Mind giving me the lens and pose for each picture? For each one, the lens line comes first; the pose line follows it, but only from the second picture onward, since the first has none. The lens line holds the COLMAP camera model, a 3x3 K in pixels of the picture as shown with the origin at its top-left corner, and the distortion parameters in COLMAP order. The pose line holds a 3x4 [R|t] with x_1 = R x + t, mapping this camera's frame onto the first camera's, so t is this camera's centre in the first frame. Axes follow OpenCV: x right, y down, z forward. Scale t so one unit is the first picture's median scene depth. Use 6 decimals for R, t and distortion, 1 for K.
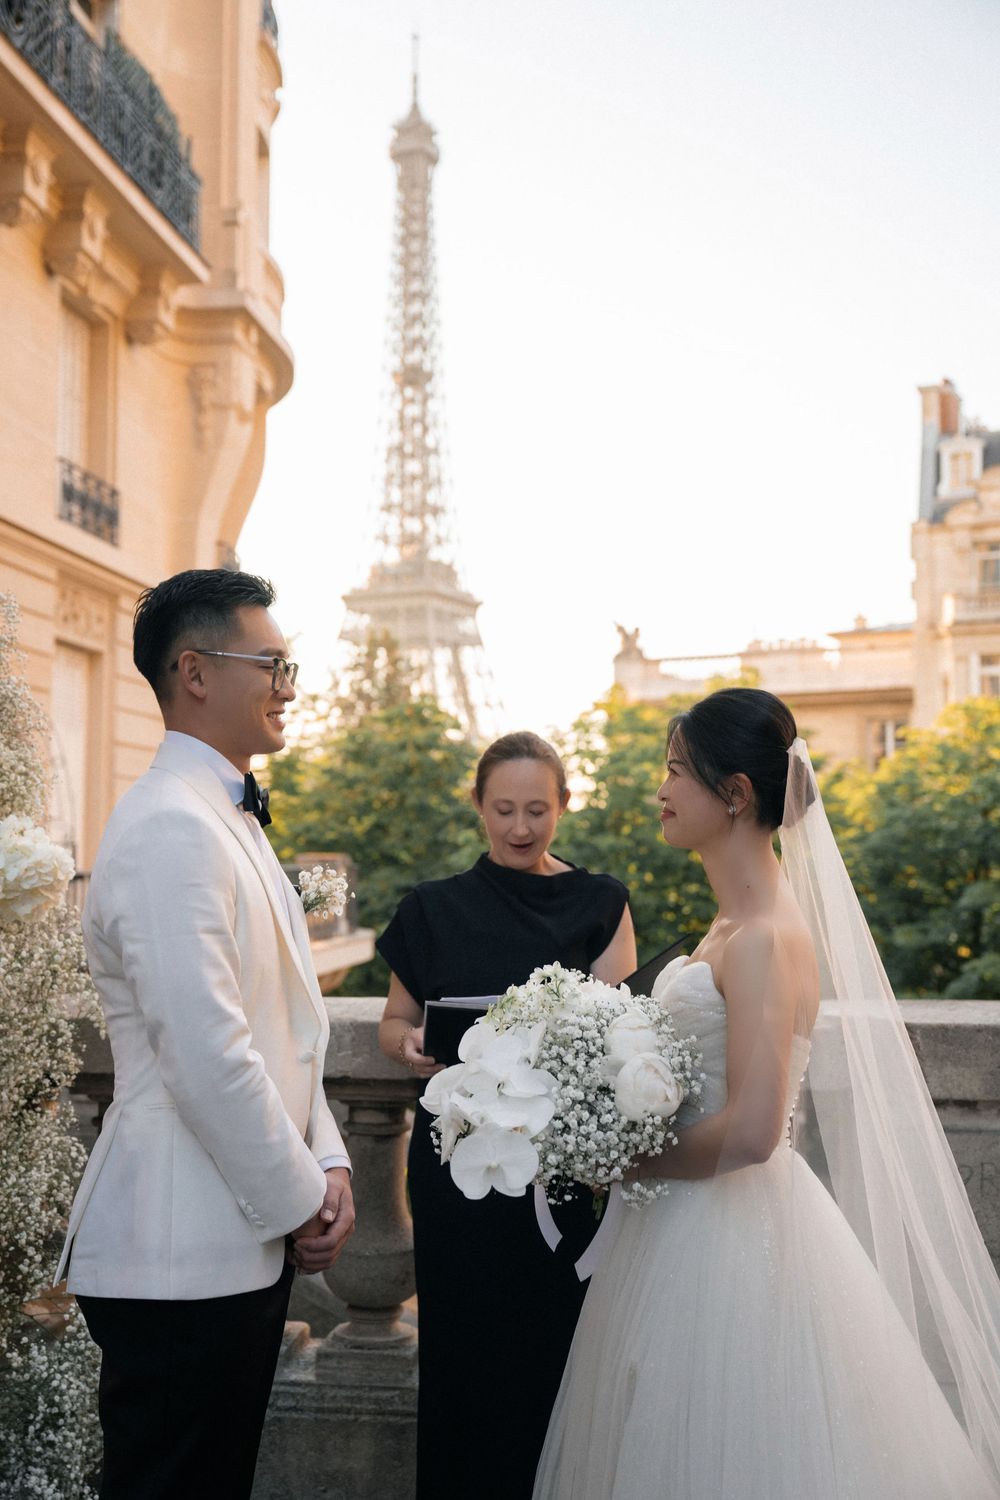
lens RADIAL K [[1690.6, 0, 487.6], [0, 1690.6, 728.2], [0, 0, 1]] dist [0.005431, -0.022384]
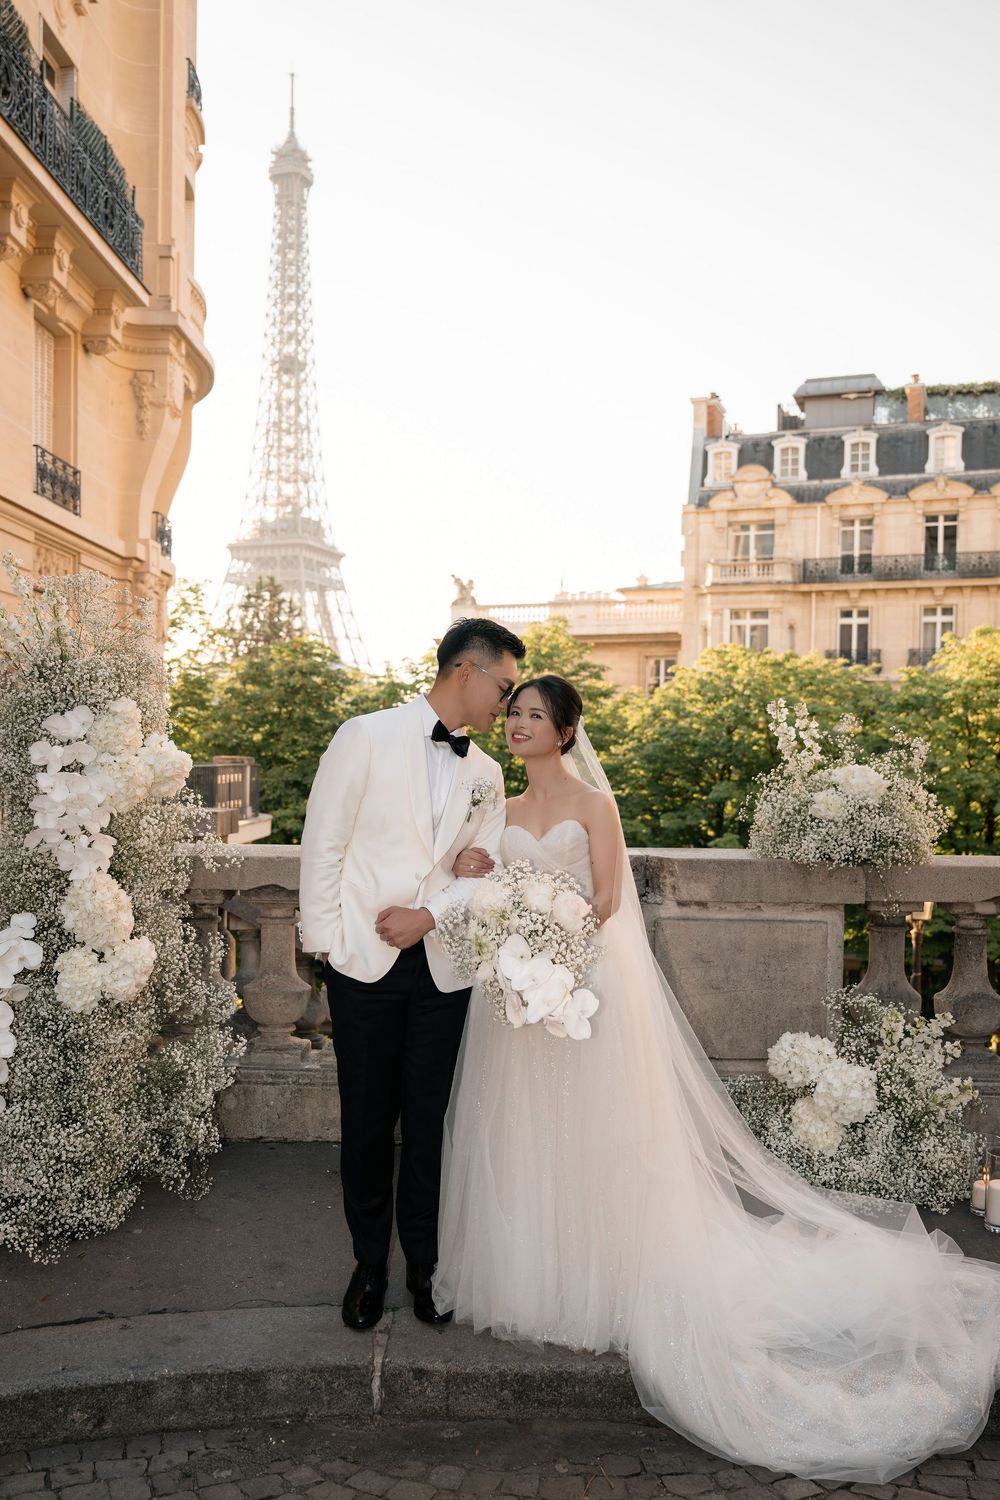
lens RADIAL K [[1383.5, 0, 506.8], [0, 1383.5, 794.8], [0, 0, 1]] dist [-0.014989, 0.005670]
pose [[0.992258, 0.008535, 0.123897, -0.019088], [-0.021051, 0.994758, 0.100069, -0.005964], [-0.122393, -0.101902, 0.987236, -0.075451]]
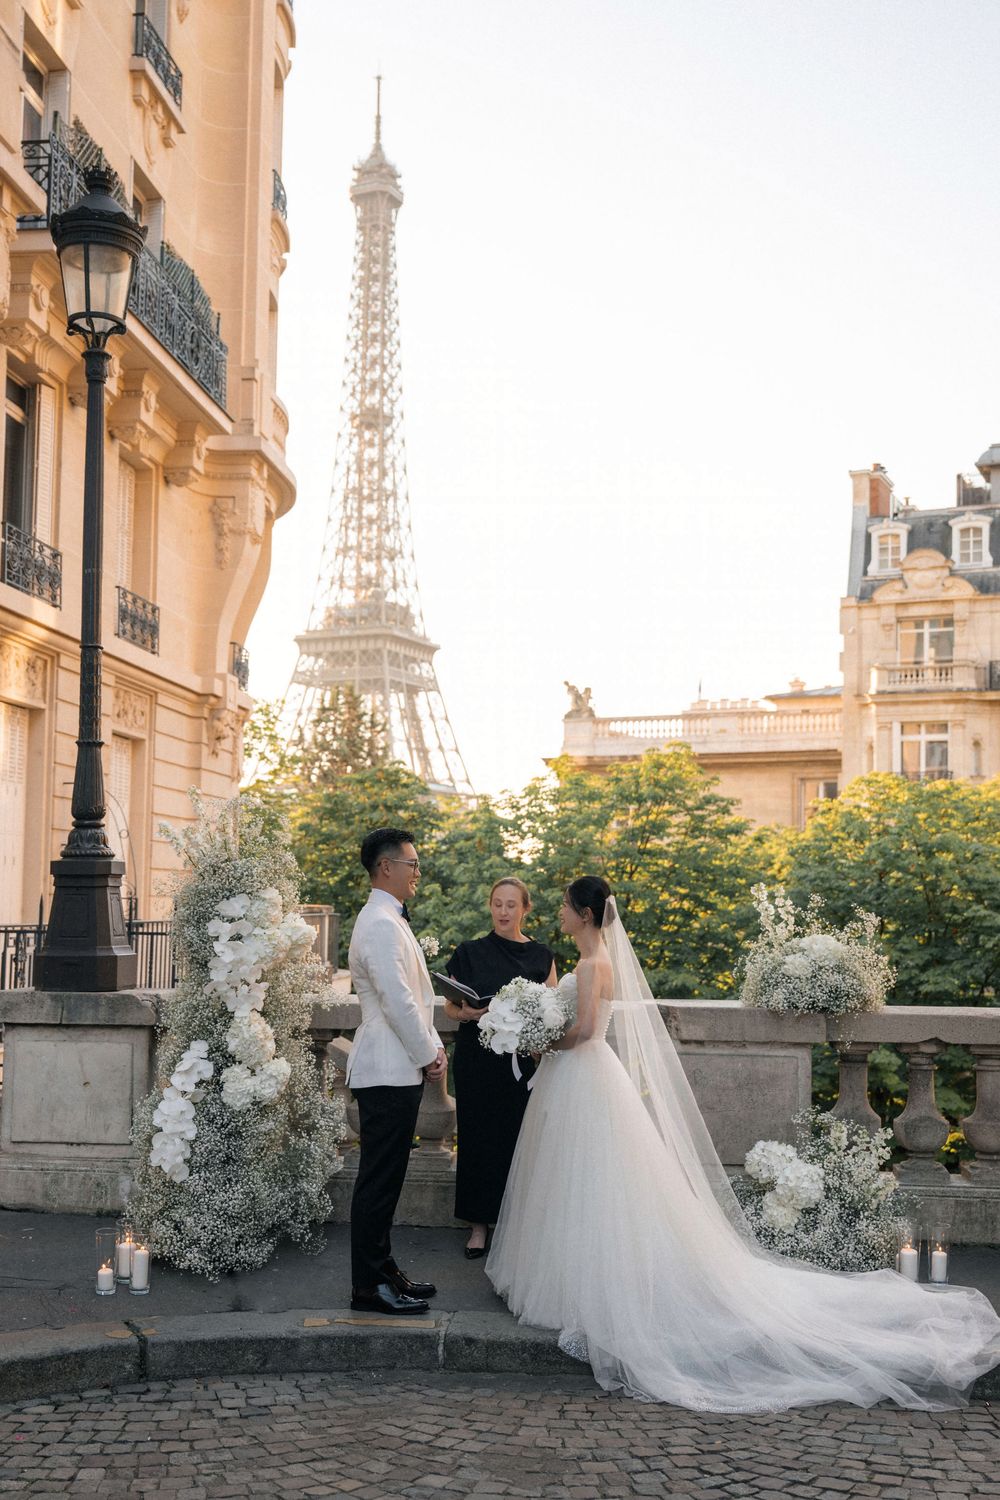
lens RADIAL K [[1929.3, 0, 500.0], [0, 1929.3, 750.0], [0, 0, 1]] dist [-0.017114, -0.019033]
pose [[0.999190, 0.015004, 0.037342, -0.017166], [-0.015083, 0.999885, 0.001844, -0.033899], [-0.037310, -0.002406, 0.999301, -0.312497]]
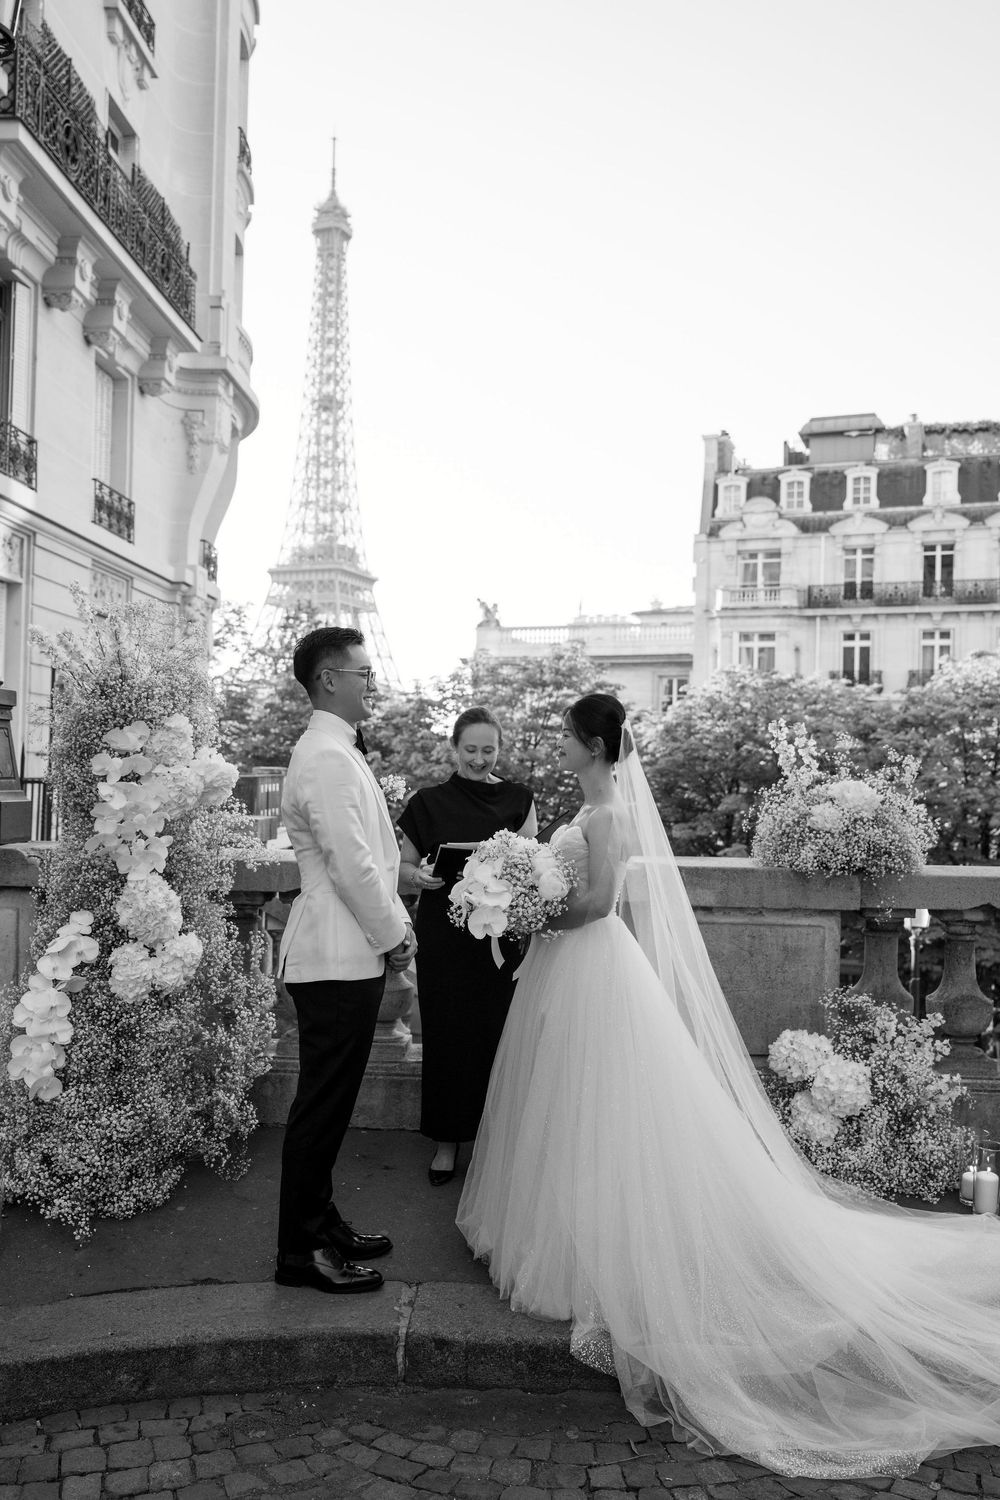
lens RADIAL K [[1310.4, 0, 500.0], [0, 1310.4, 750.0], [0, 0, 1]] dist [-0.012852, 0.004656]
pose [[0.994561, 0.020627, 0.102091, -0.019716], [-0.026711, 0.997925, 0.058591, -0.006774], [-0.100671, -0.060999, 0.993048, -0.082637]]
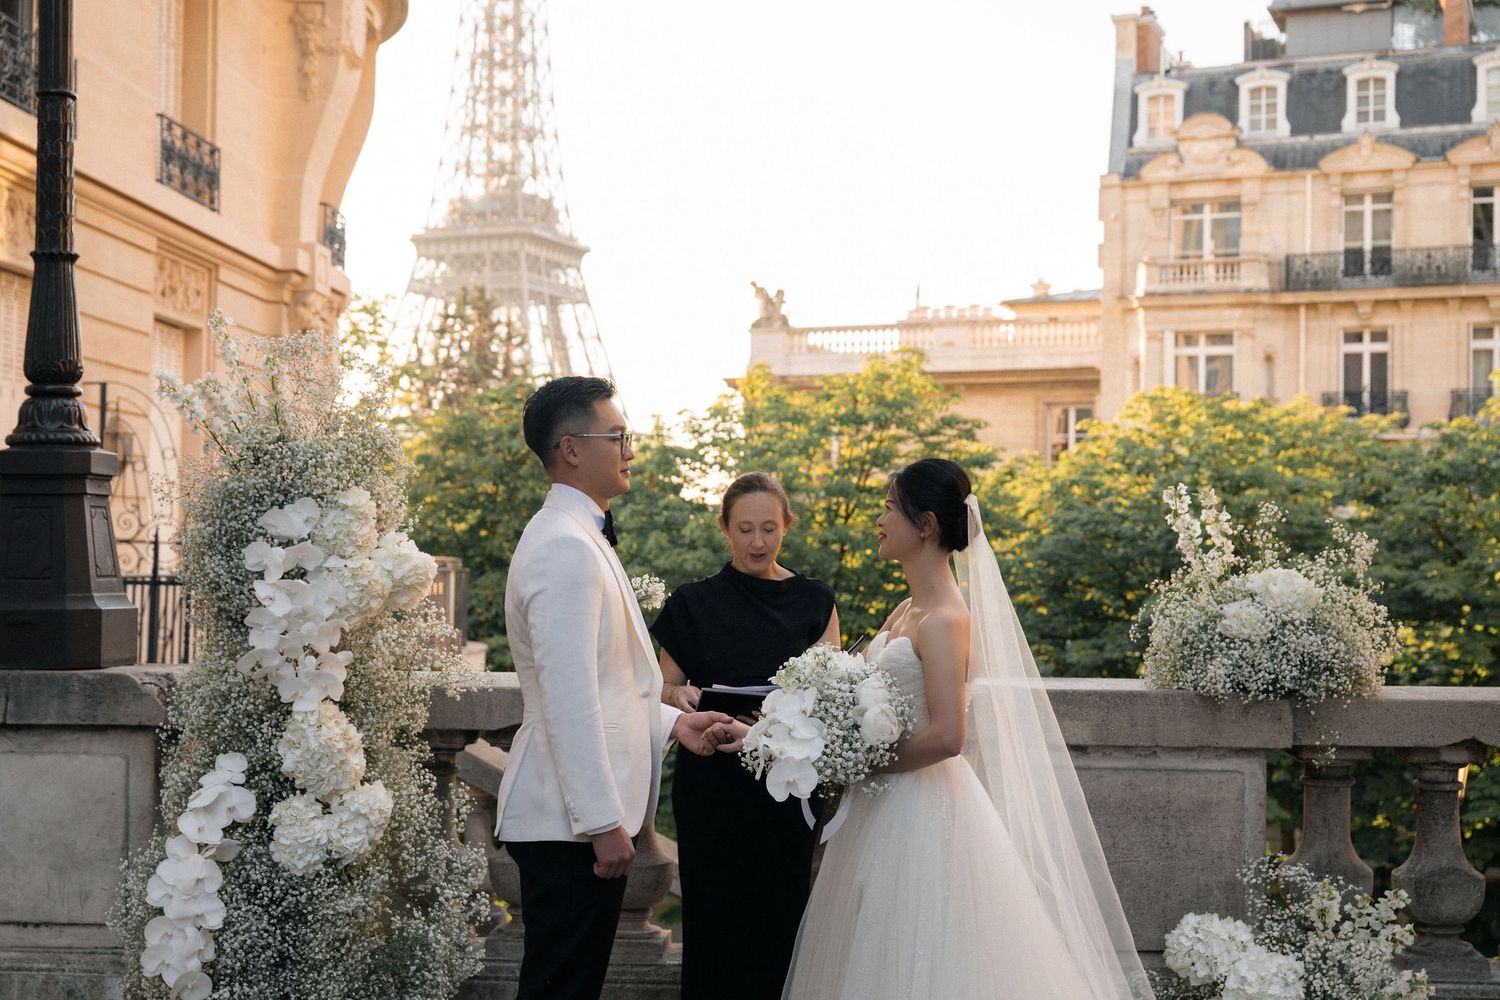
lens RADIAL K [[2195.6, 0, 750.0], [0, 2195.6, 500.0], [0, 0, 1]] dist [-0.005491, 0.023027]
pose [[0.996432, 0.011720, 0.083576, -0.026037], [-0.015769, 0.998725, 0.047950, -0.011501], [-0.082908, -0.049096, 0.995347, -0.144117]]
